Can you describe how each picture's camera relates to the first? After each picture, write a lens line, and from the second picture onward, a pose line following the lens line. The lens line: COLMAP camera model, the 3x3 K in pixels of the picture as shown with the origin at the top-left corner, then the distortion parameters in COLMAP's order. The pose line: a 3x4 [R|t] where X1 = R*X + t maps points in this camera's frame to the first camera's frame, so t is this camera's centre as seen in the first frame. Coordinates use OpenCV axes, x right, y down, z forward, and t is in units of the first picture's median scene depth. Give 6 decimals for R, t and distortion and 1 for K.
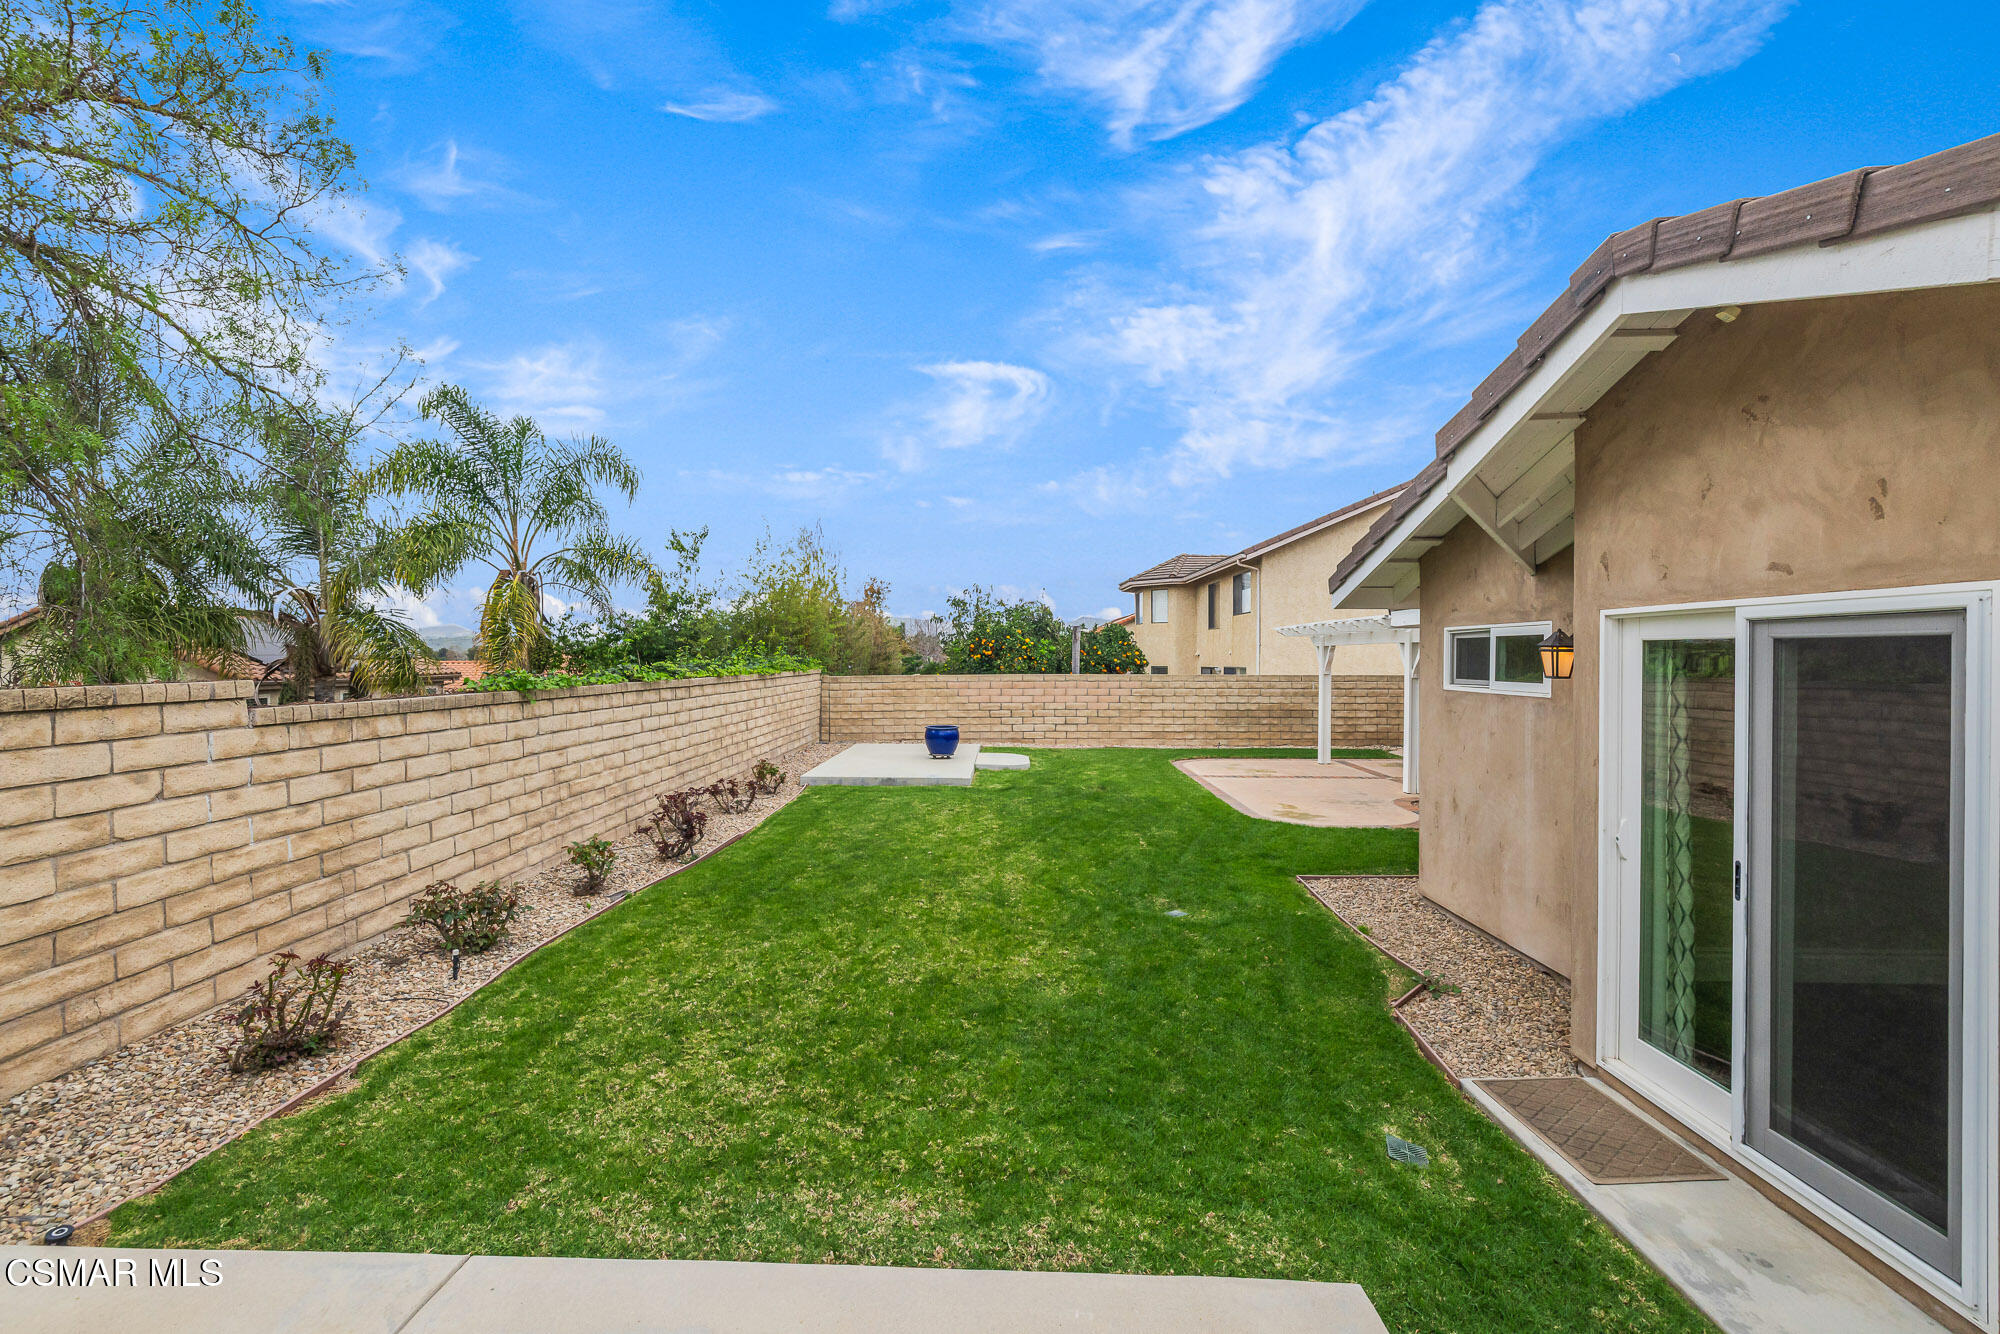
lens RADIAL K [[839.3, 0, 990.7], [0, 839.3, 654.0], [0, 0, 1]] dist [0.000793, 0.000332]
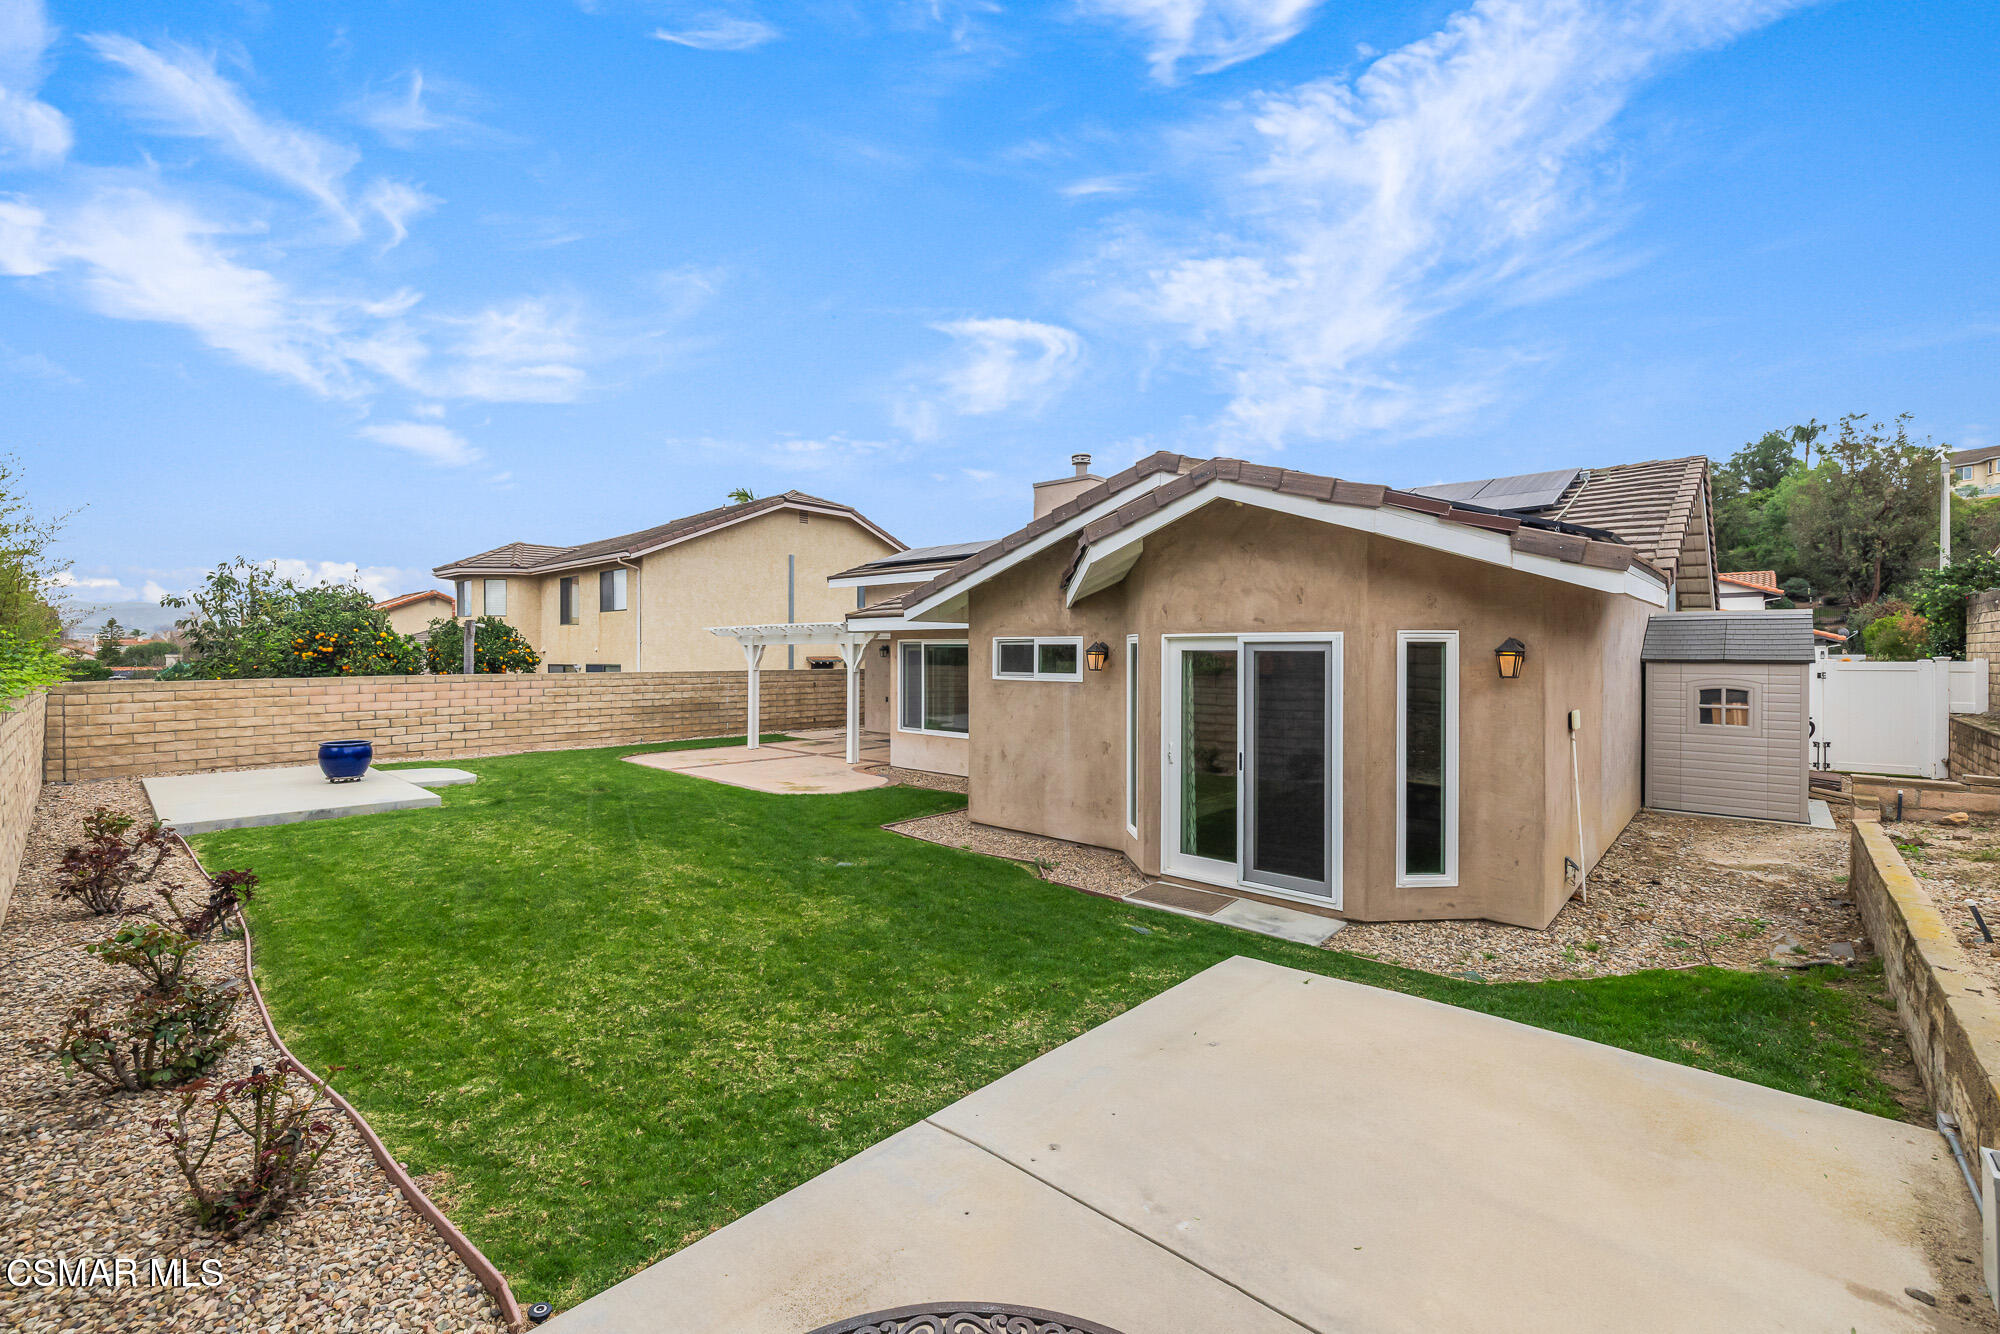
lens RADIAL K [[839.3, 0, 990.7], [0, 839.3, 654.0], [0, 0, 1]] dist [0.000793, 0.000332]
pose [[0.663293, 0.000063, 0.748360, -0.696677], [-0.004327, 0.999984, 0.003751, -0.009860], [-0.748347, -0.005726, 0.663283, 0.022207]]
